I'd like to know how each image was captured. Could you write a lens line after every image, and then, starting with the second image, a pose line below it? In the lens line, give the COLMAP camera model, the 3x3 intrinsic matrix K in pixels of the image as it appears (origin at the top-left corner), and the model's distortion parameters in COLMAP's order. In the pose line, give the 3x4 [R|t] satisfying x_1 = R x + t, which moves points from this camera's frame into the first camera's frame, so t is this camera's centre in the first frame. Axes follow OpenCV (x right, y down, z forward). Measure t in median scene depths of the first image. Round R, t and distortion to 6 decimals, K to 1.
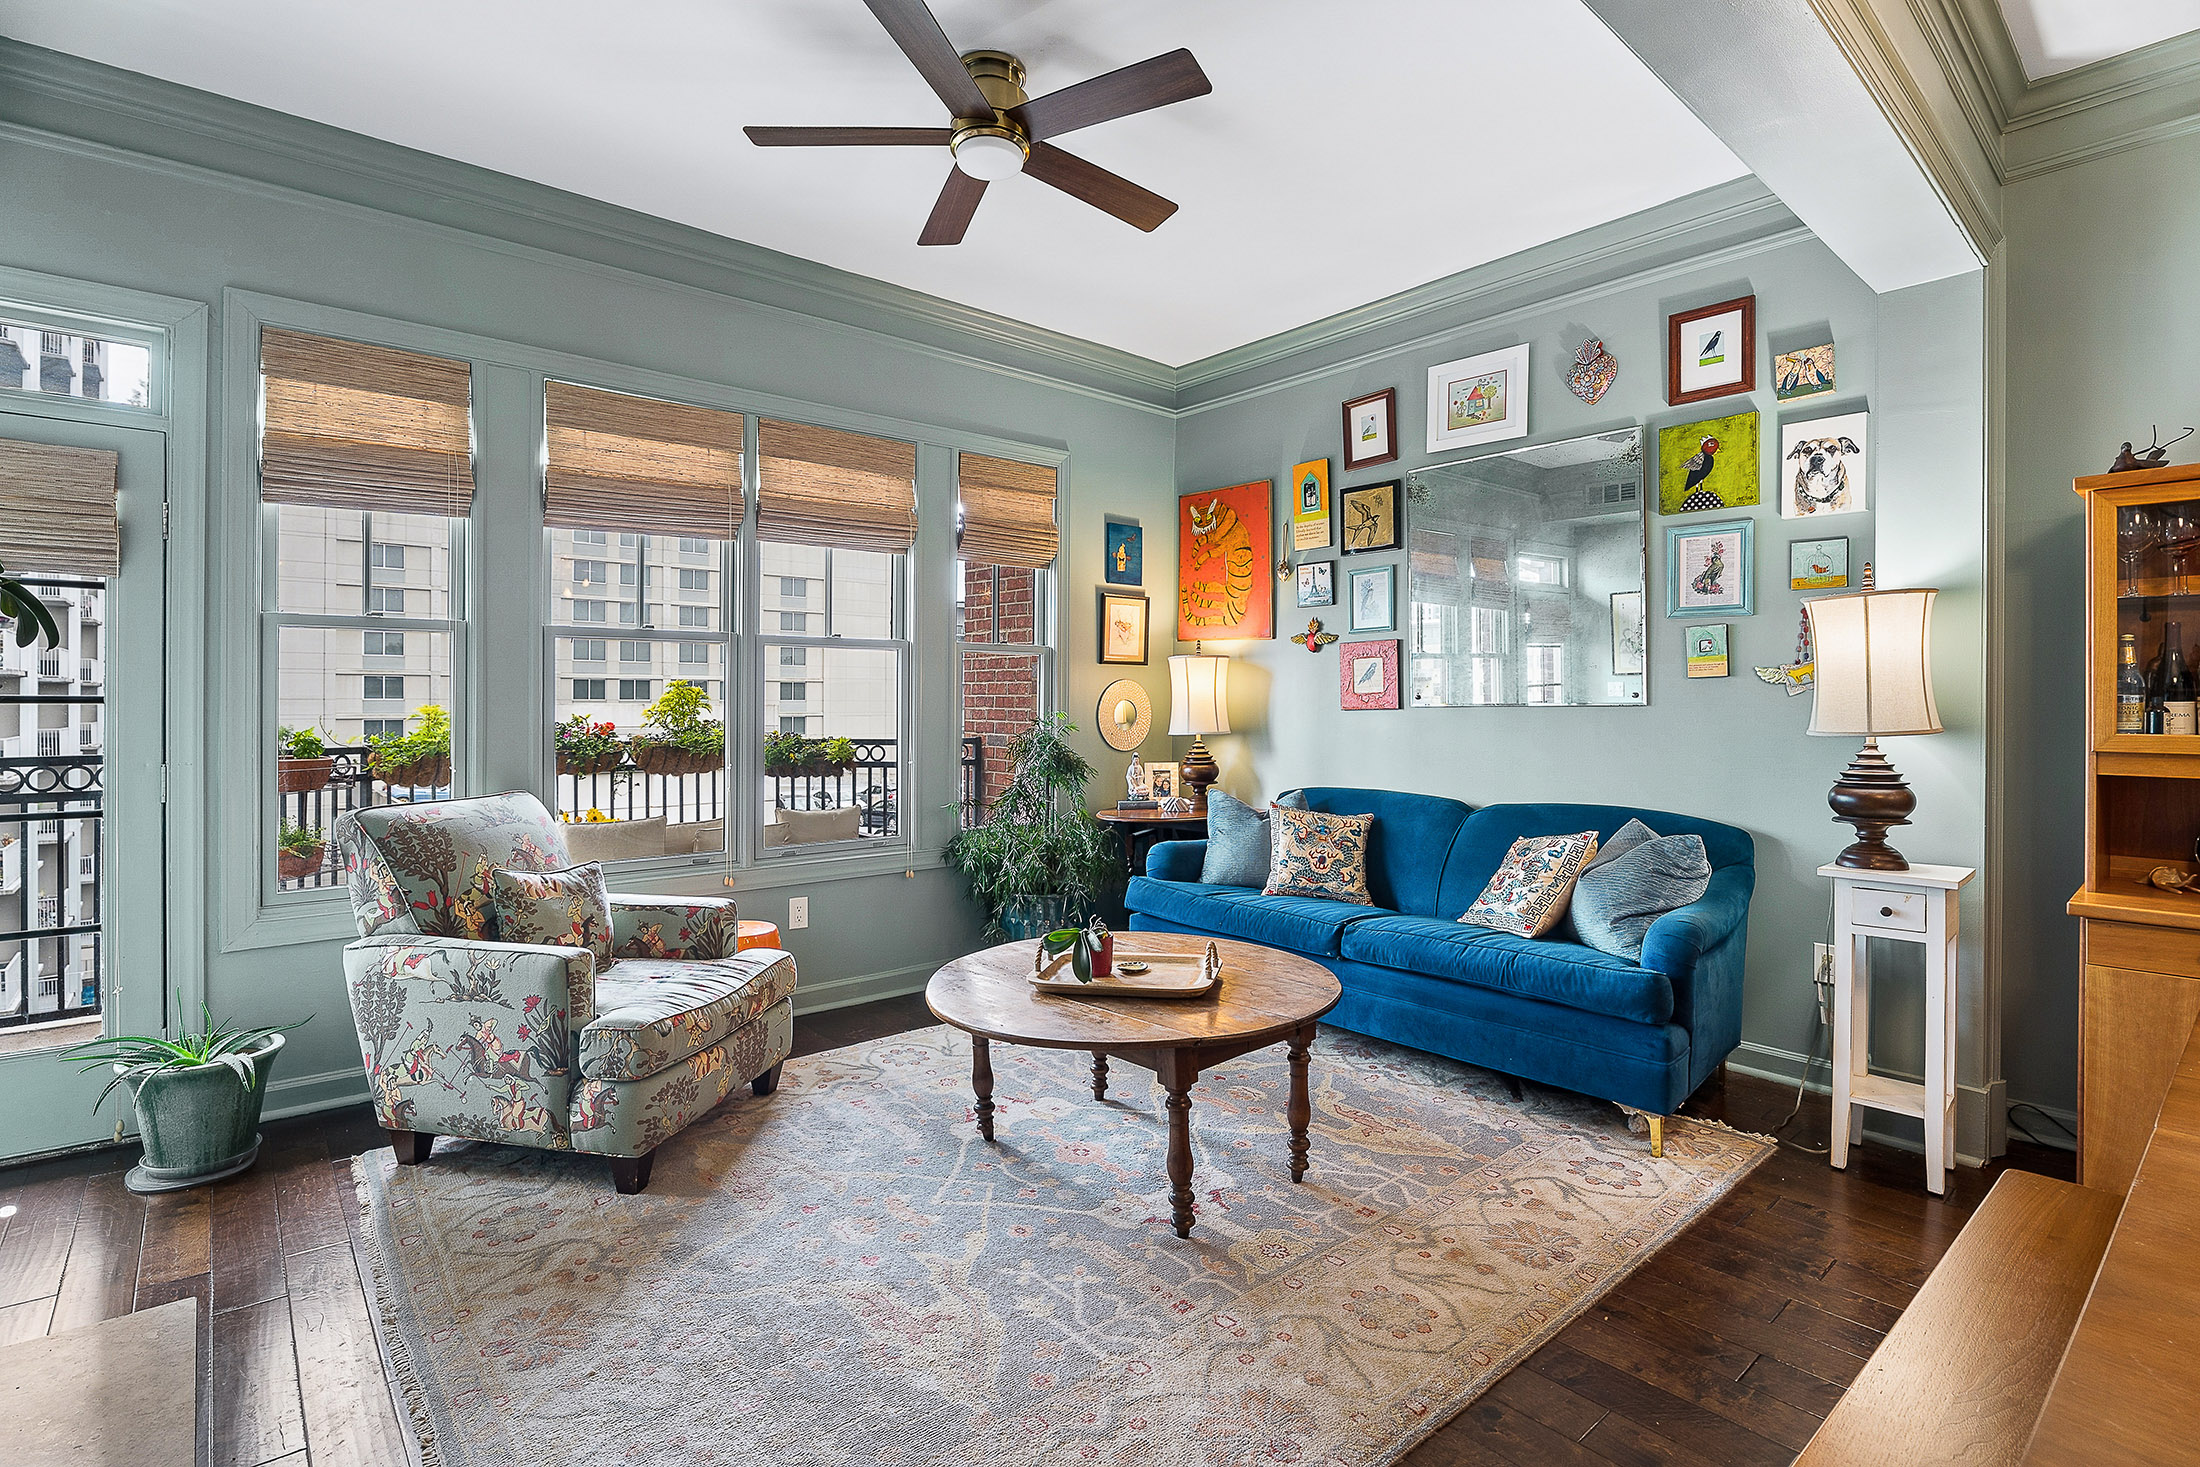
lens RADIAL K [[1051.2, 0, 1103.4], [0, 1051.2, 702.7], [0, 0, 1]] dist [-0.003331, -0.002932]
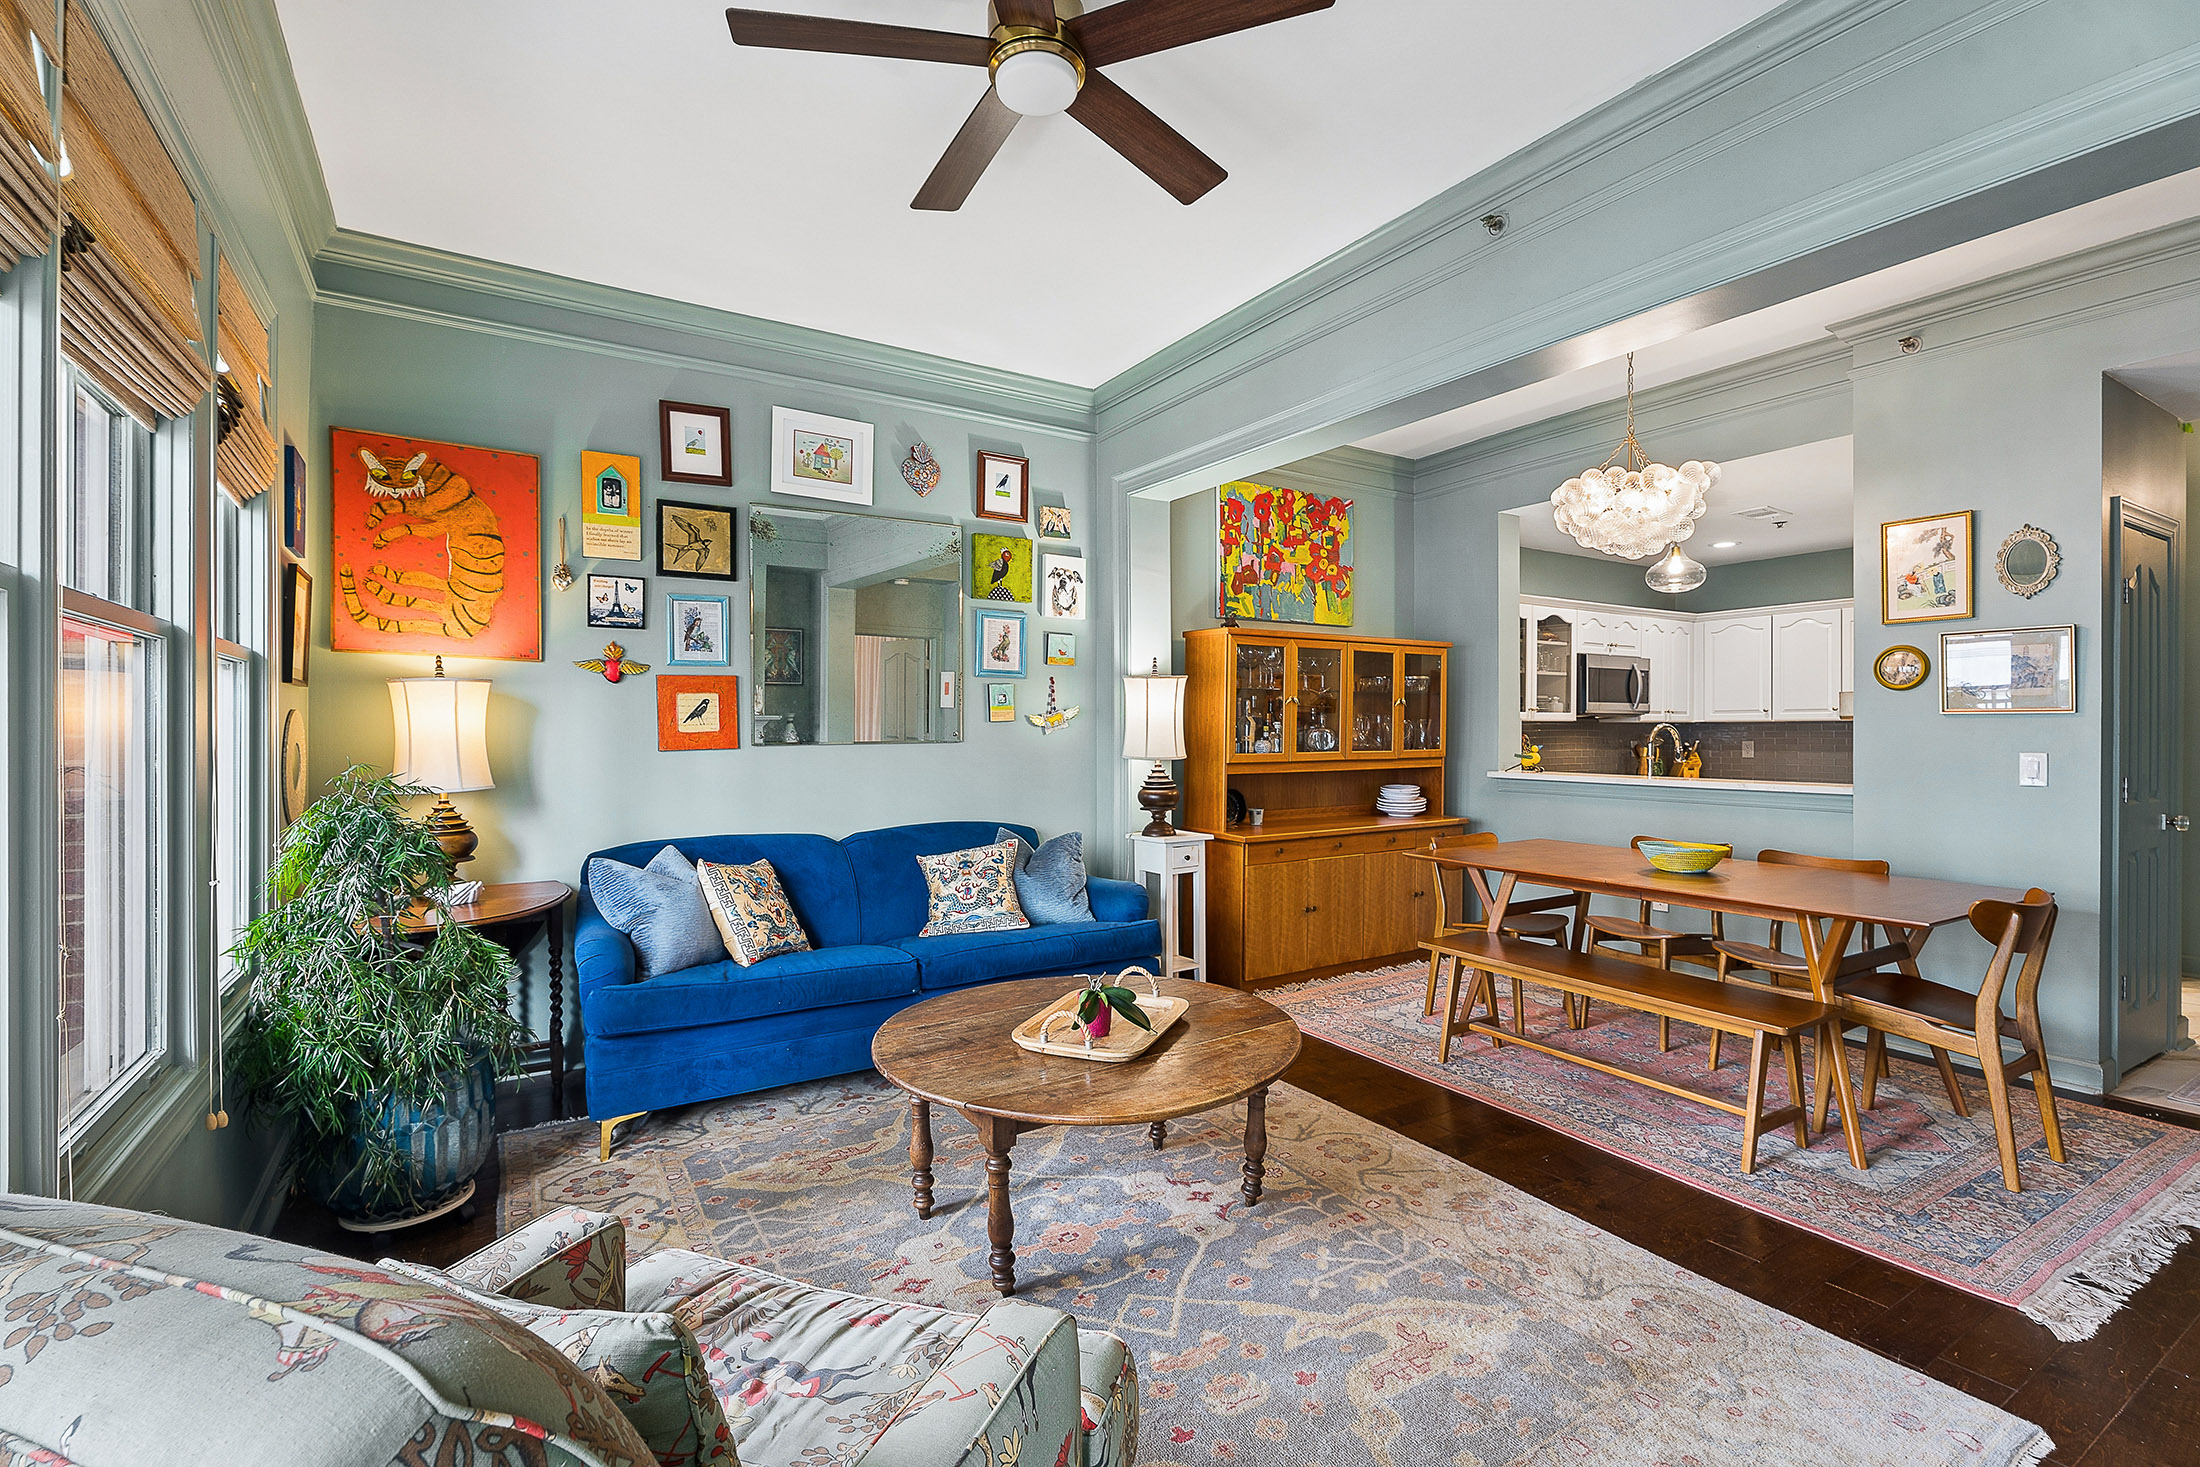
lens RADIAL K [[982.8, 0, 1094.5], [0, 982.8, 735.3], [0, 0, 1]] dist [-0.002708, 0.000046]
pose [[0.157096, -0.006214, 0.987564, -0.744841], [0.002049, 0.999980, 0.005966, -0.014205], [-0.987581, 0.001086, 0.157106, 0.726569]]
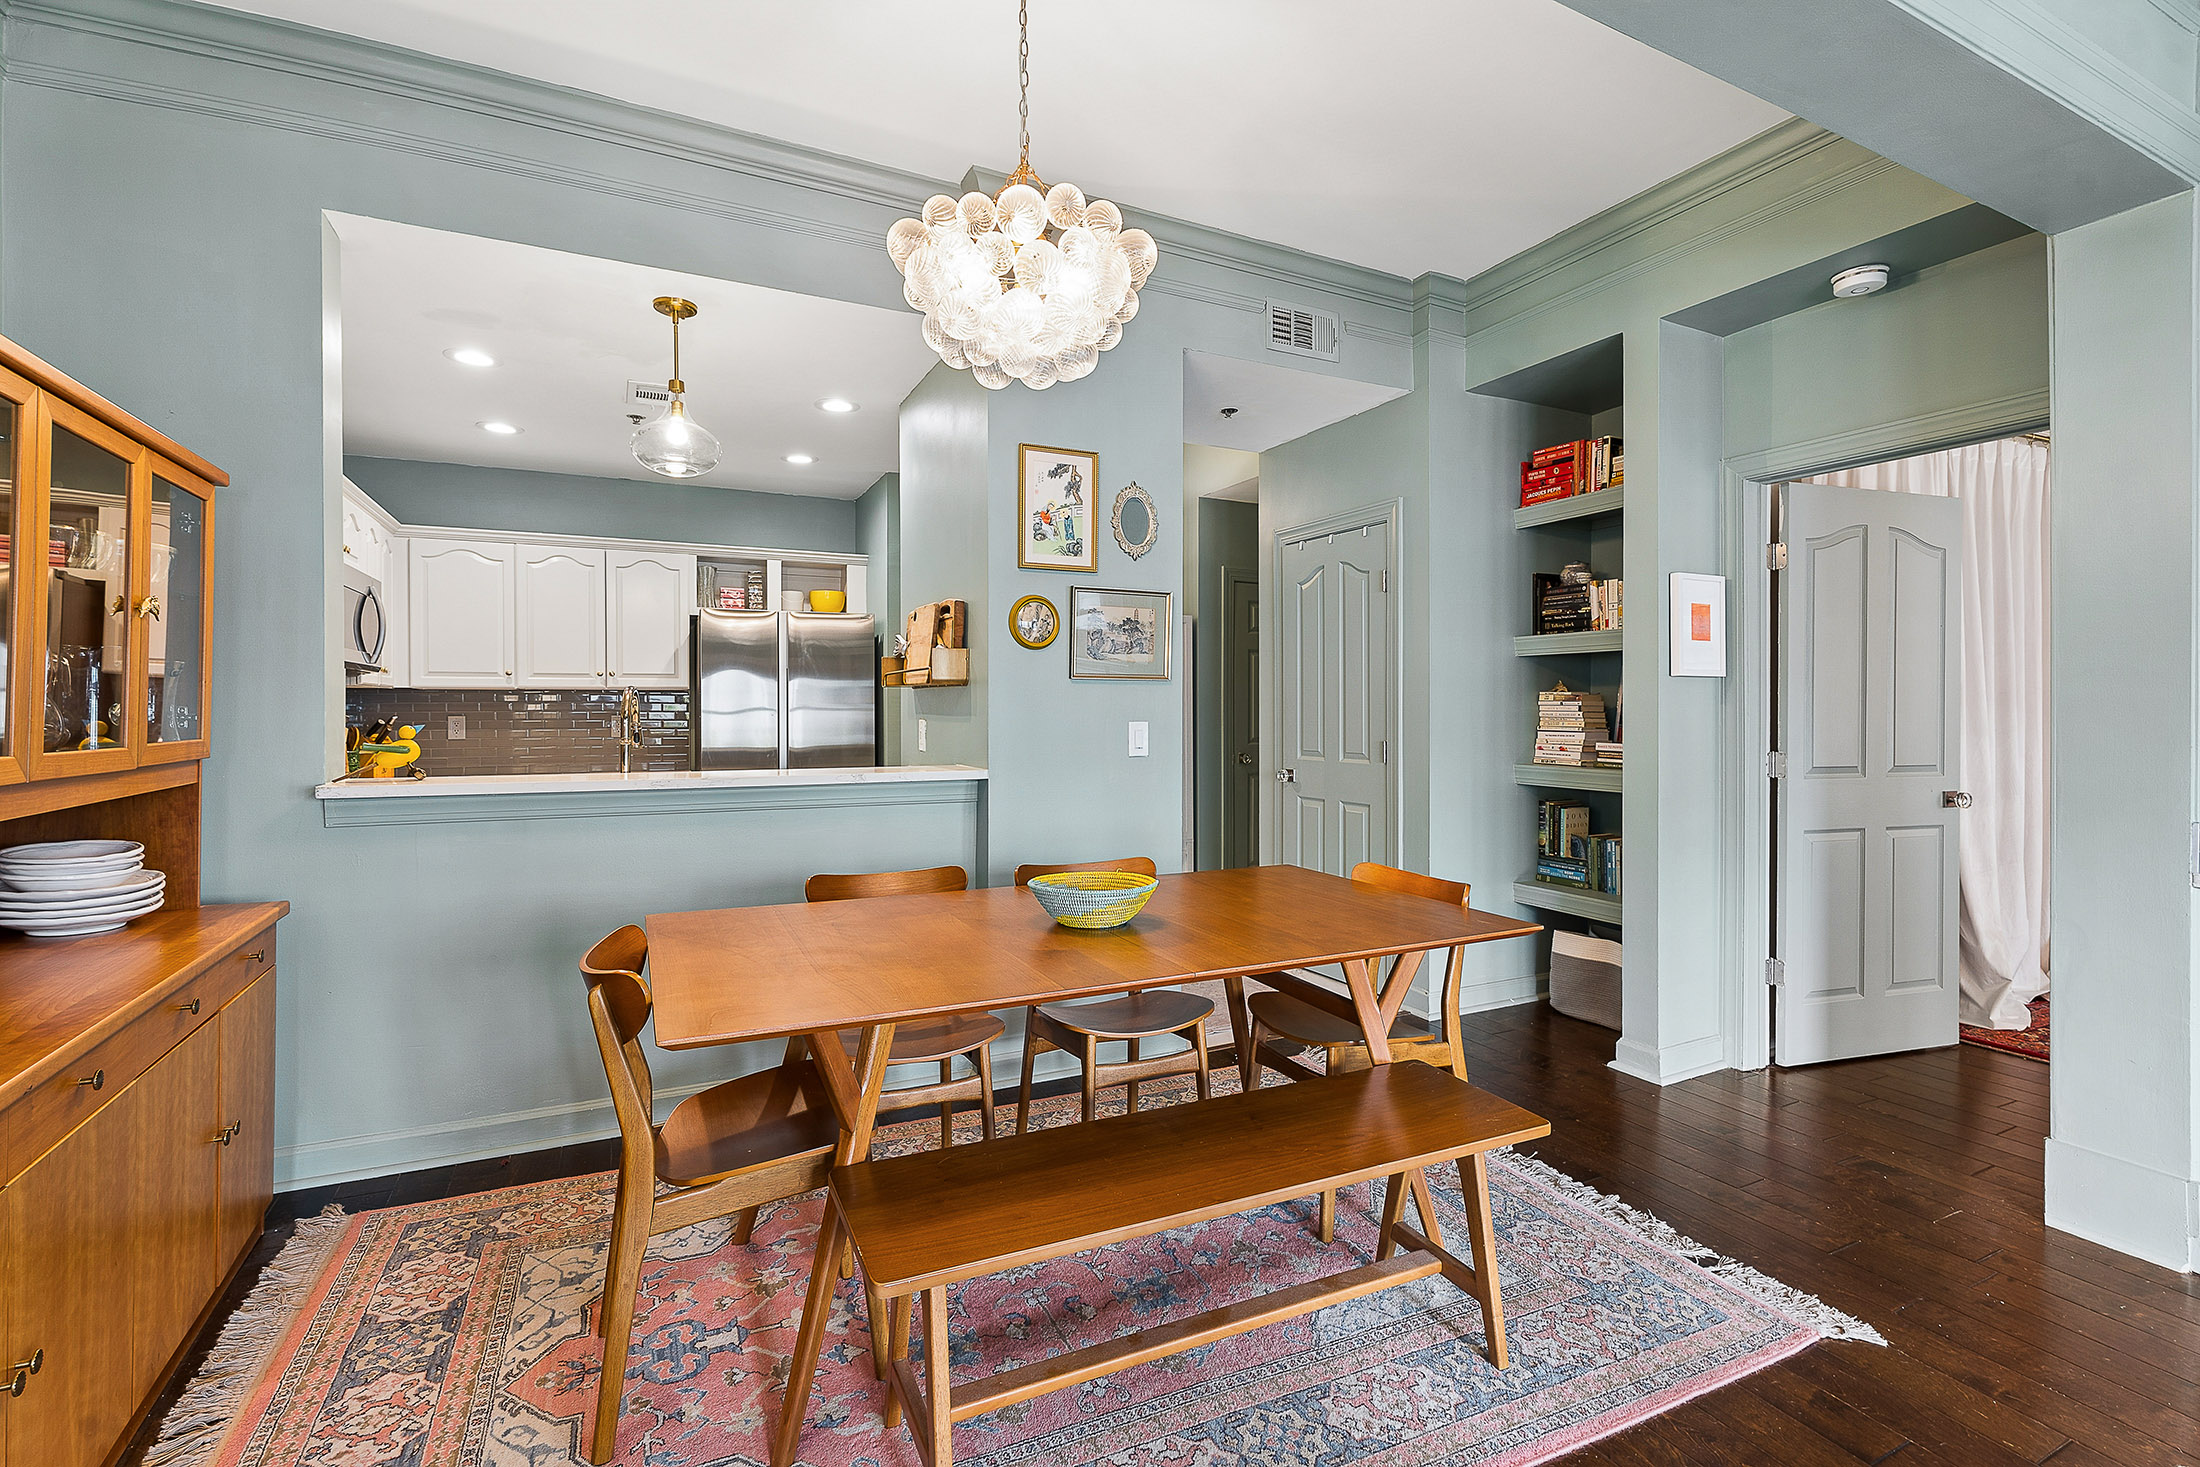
lens RADIAL K [[982.8, 0, 1100.8], [0, 982.8, 707.0], [0, 0, 1]] dist [-0.002708, 0.000046]
pose [[-0.969100, -0.001736, 0.246662, 0.272281], [-0.001145, 0.999996, 0.002540, -0.003477], [-0.246665, 0.002179, -0.969098, 0.896561]]
